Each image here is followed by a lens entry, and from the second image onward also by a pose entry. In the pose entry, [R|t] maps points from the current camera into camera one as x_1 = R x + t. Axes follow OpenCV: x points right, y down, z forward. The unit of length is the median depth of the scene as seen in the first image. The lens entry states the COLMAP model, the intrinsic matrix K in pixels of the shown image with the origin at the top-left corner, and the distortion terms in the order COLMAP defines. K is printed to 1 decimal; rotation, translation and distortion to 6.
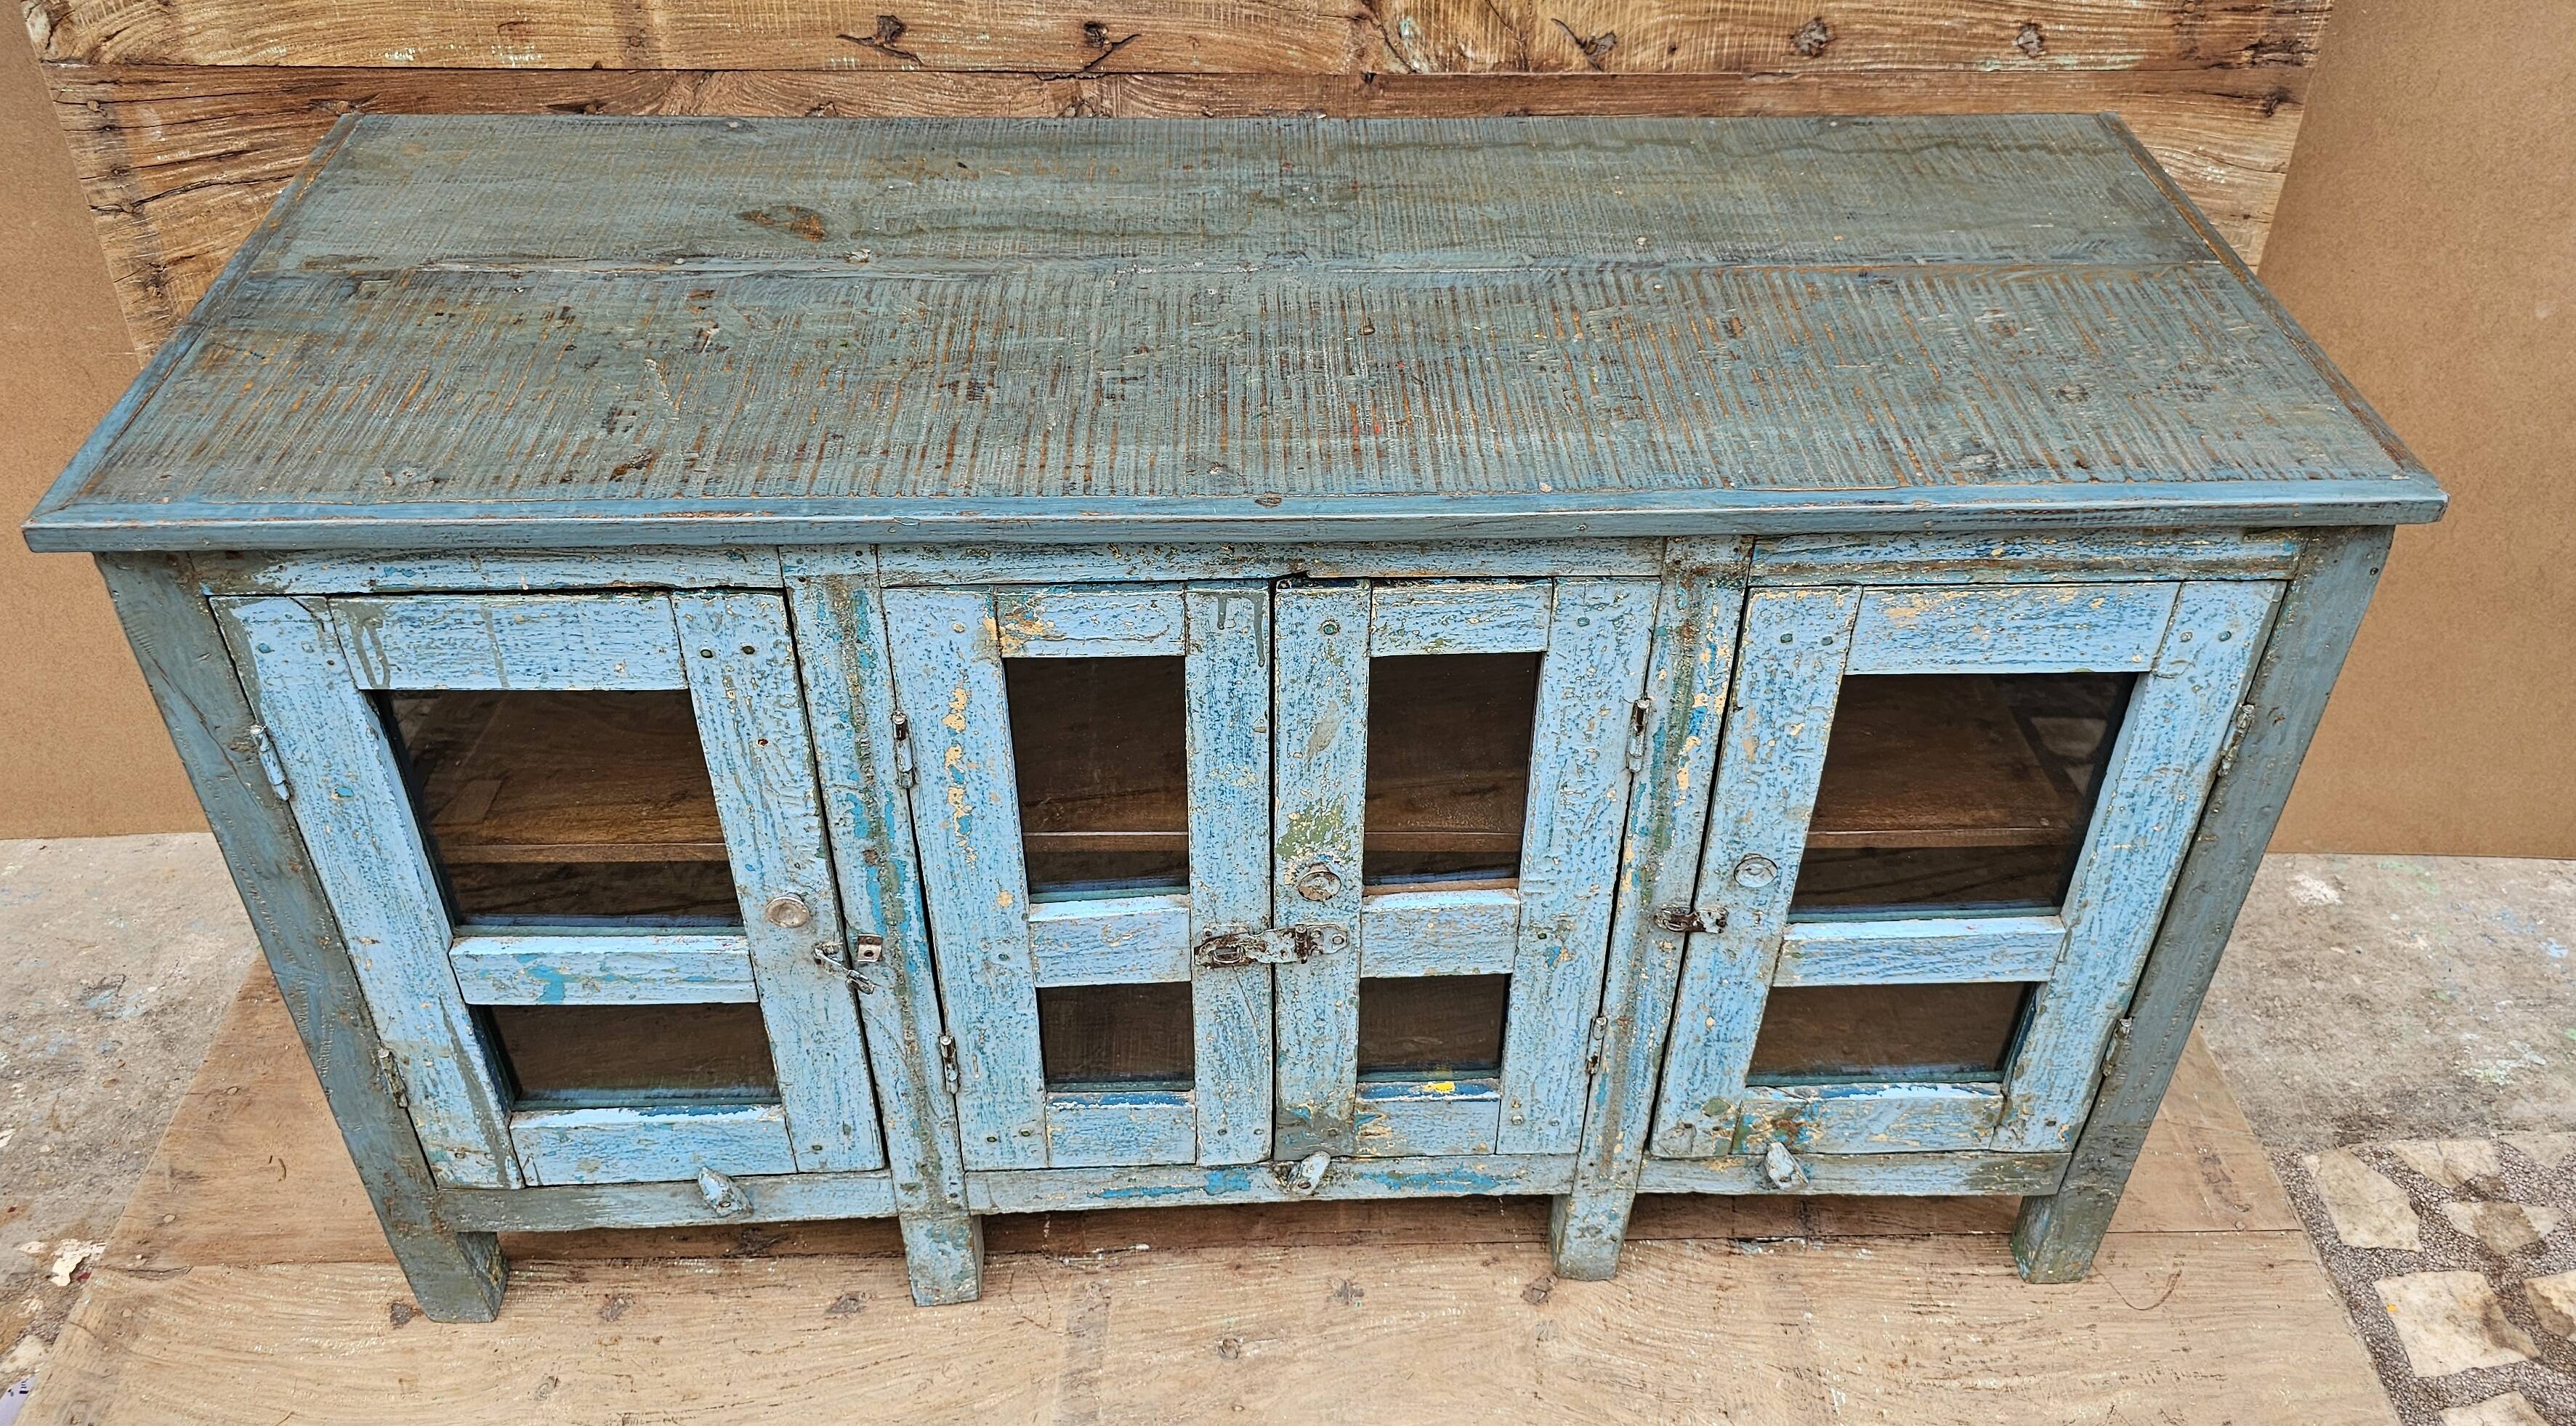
lens RADIAL K [[1967.3, 0, 1339.9], [0, 1967.3, 578.5], [0, 0, 1]] dist [0.051335, -0.050006]
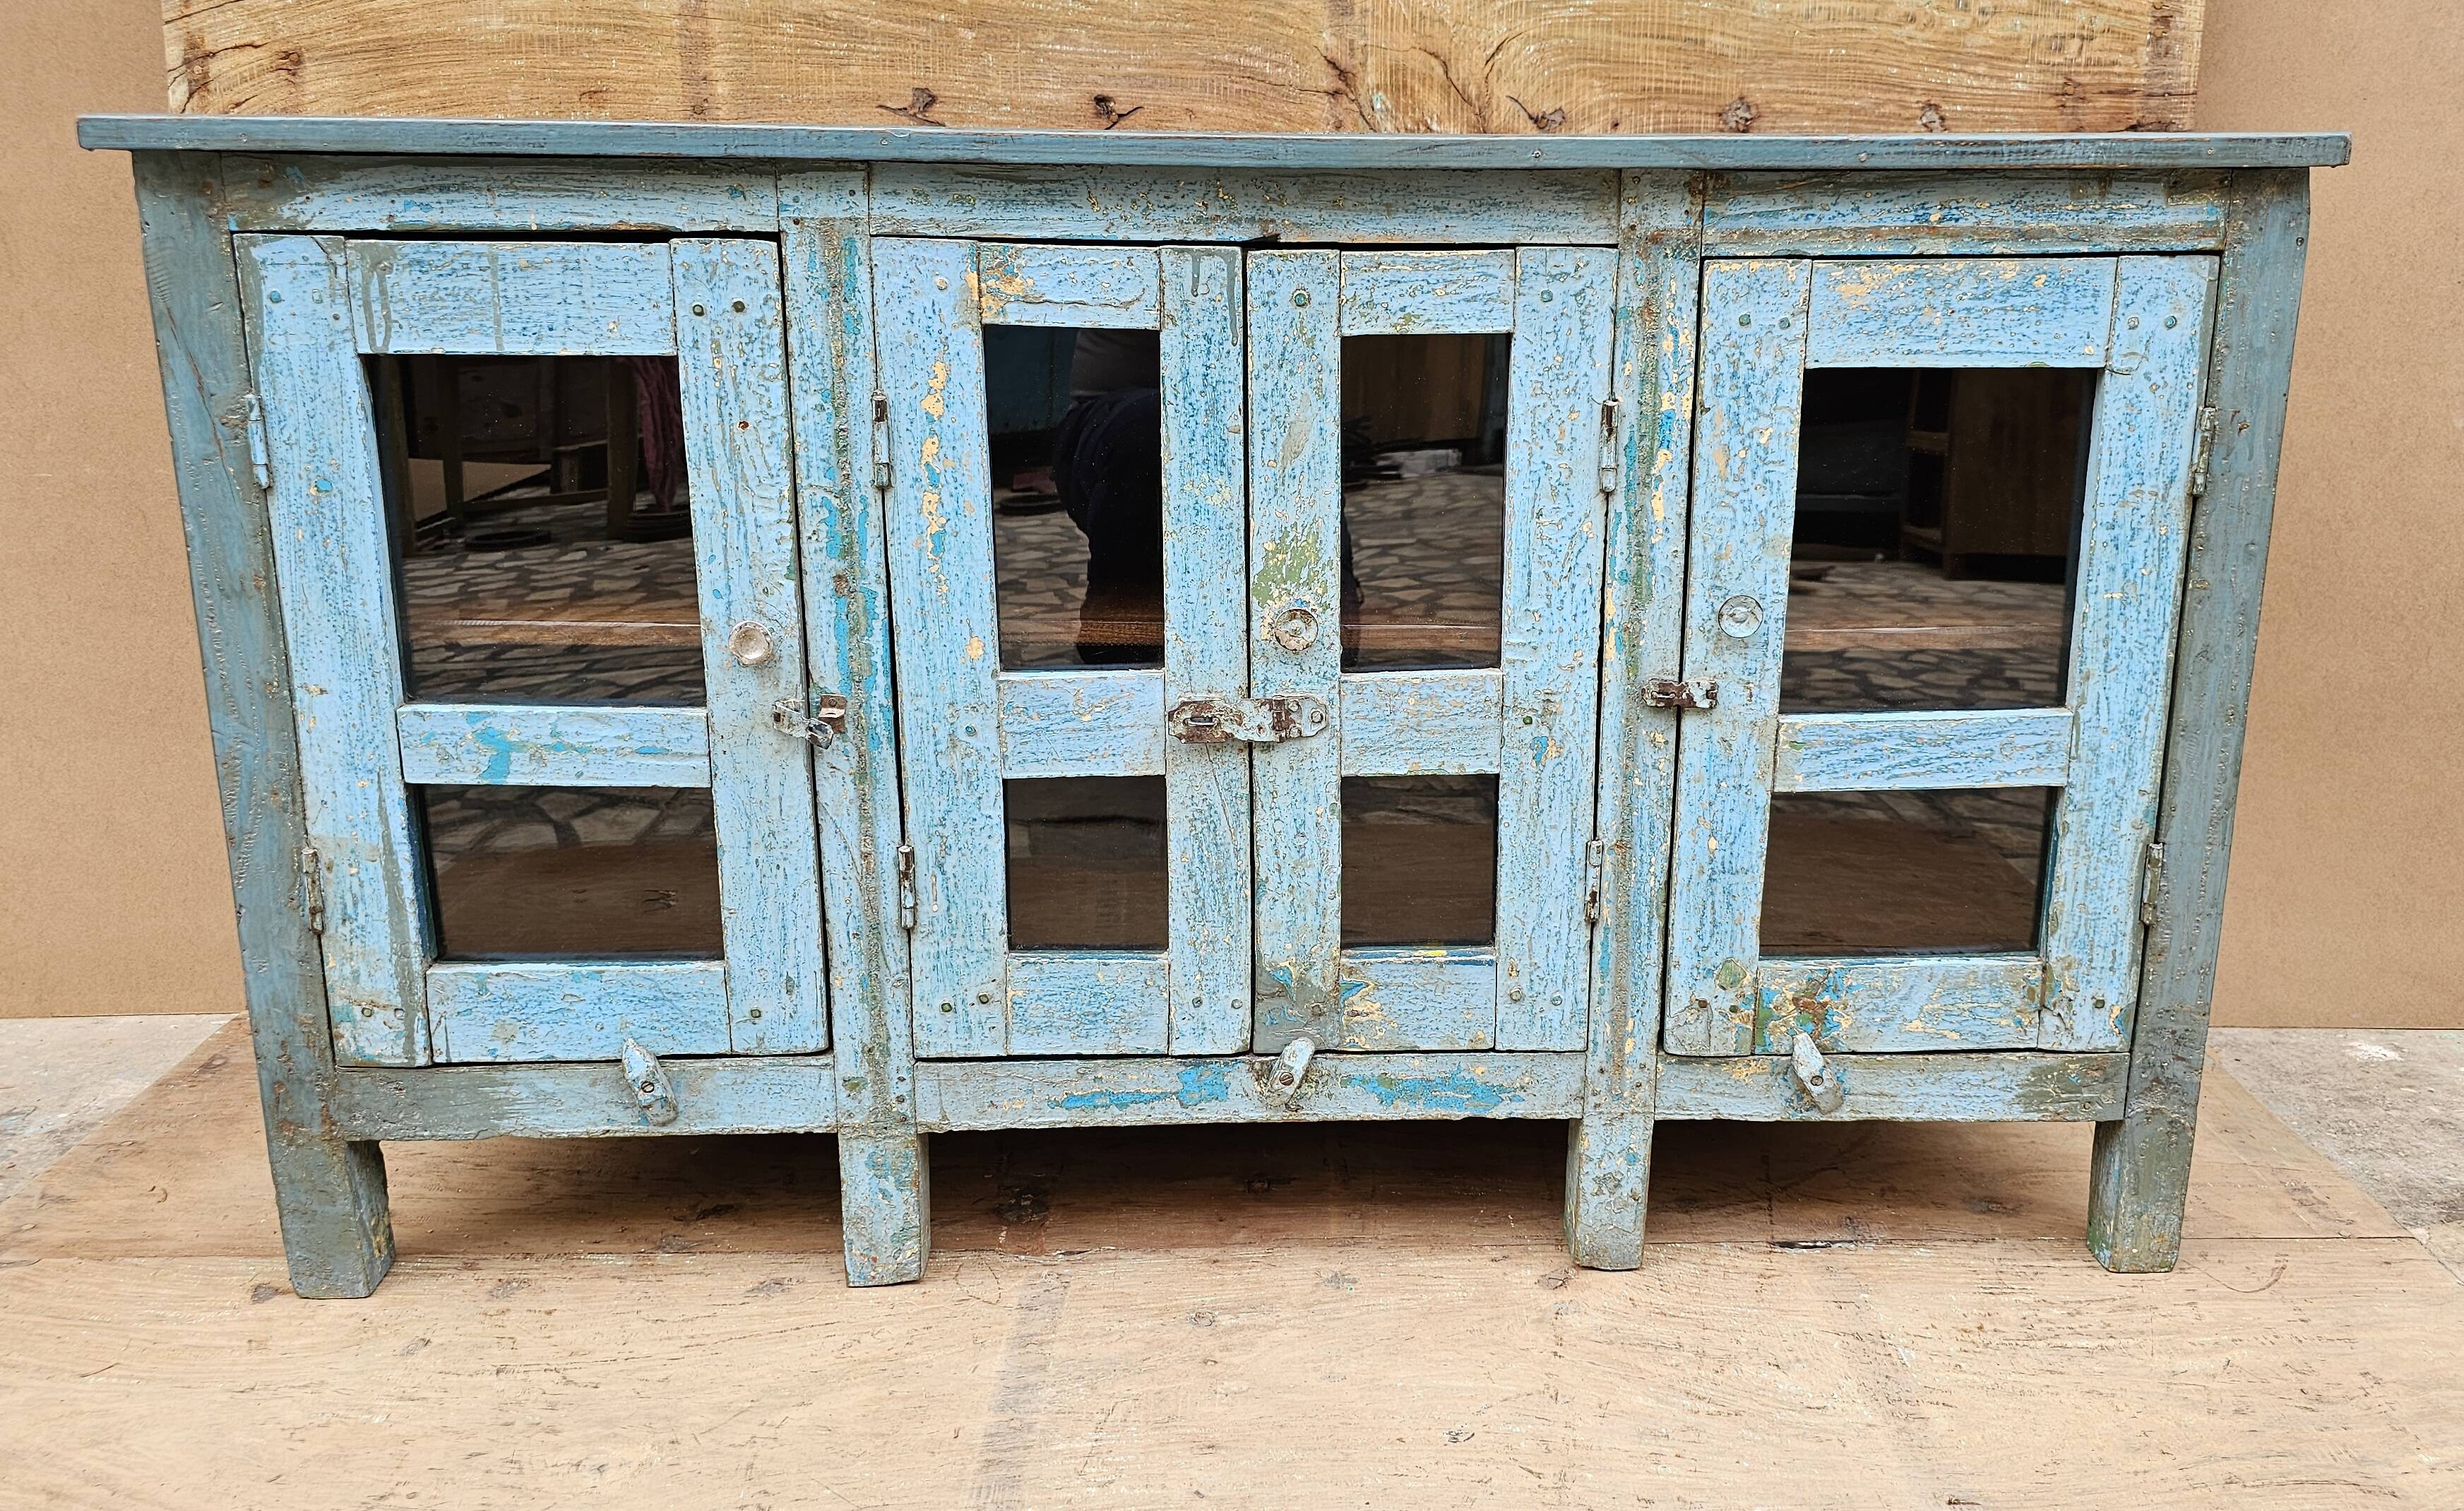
lens RADIAL K [[1911.4, 0, 1342.2], [0, 1911.4, 695.4], [0, 0, 1]] dist [0.054018, -0.052448]
pose [[0.999868, -0.014717, -0.006914, 0.015708], [0.010944, 0.923576, -0.383260, 0.462629], [0.012026, 0.383133, 0.923615, 0.113149]]
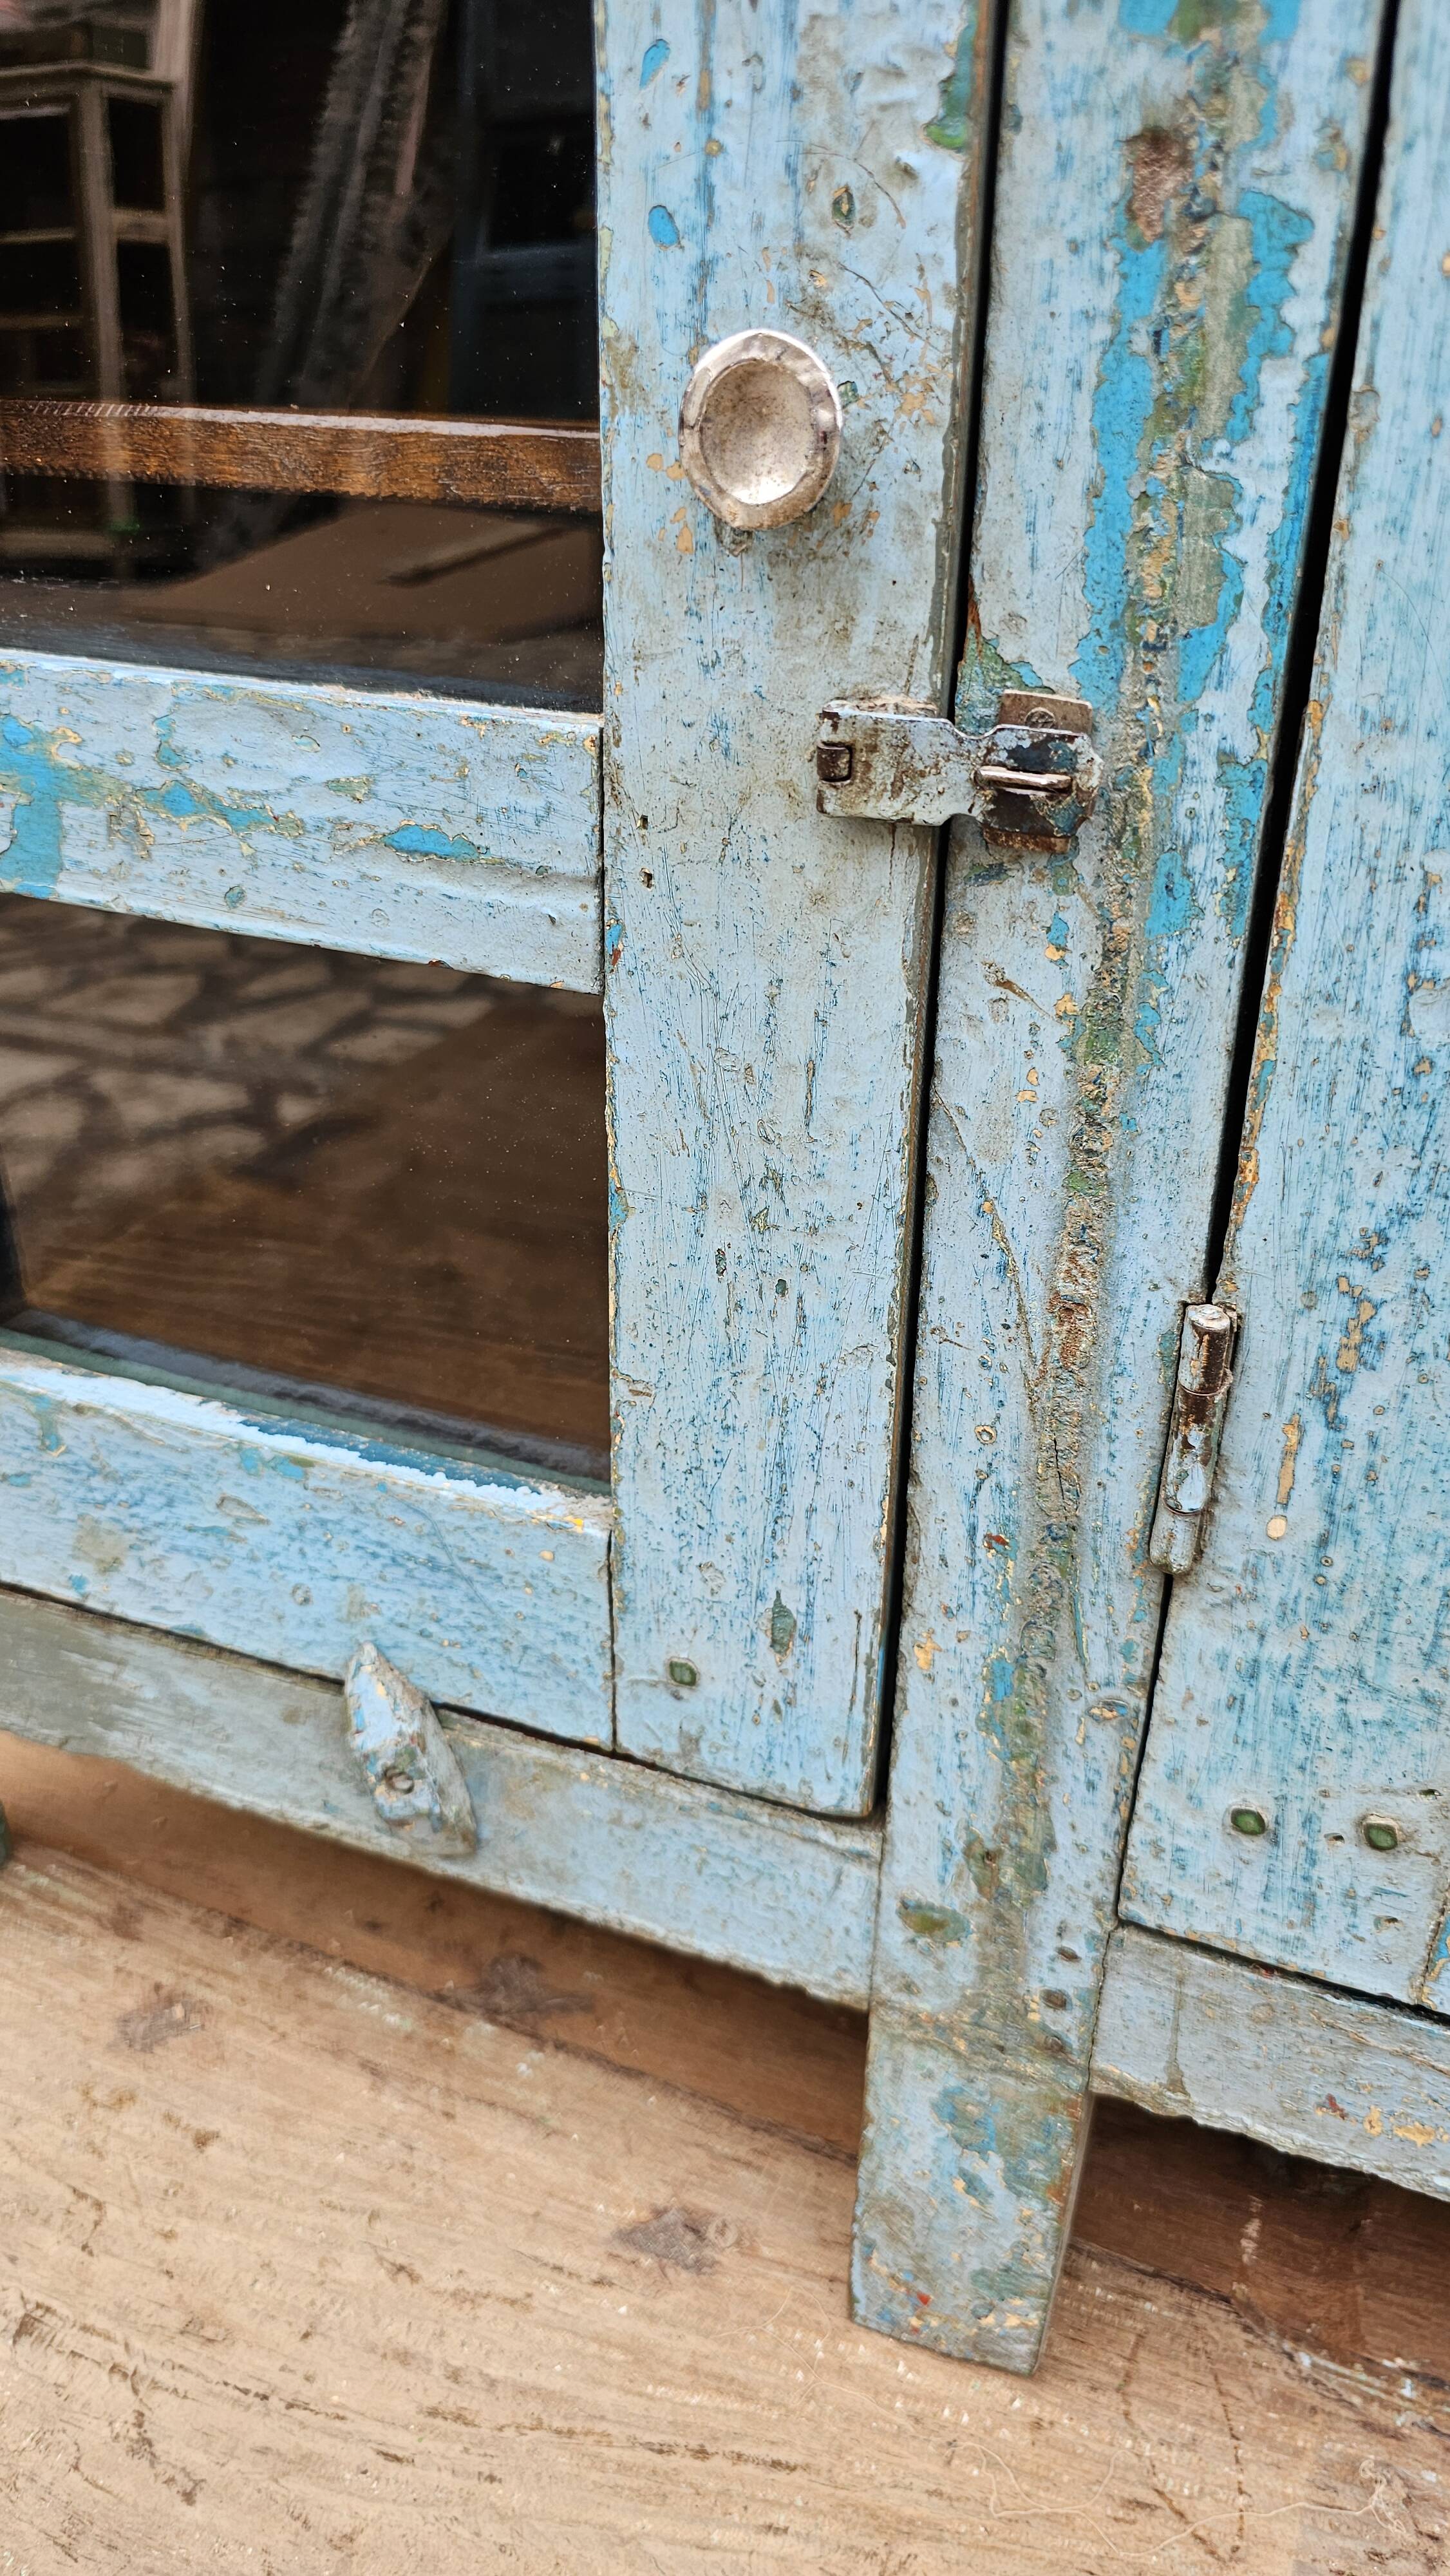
lens RADIAL K [[1809.6, 0, 737.0], [0, 1809.6, 1267.7], [0, 0, 1]] dist [0.006615, -0.011517]
pose [[0.907762, 0.180711, -0.378565, -0.148741], [-0.249941, 0.957772, -0.142134, 0.246411], [0.336893, 0.223643, 0.914596, 0.677698]]
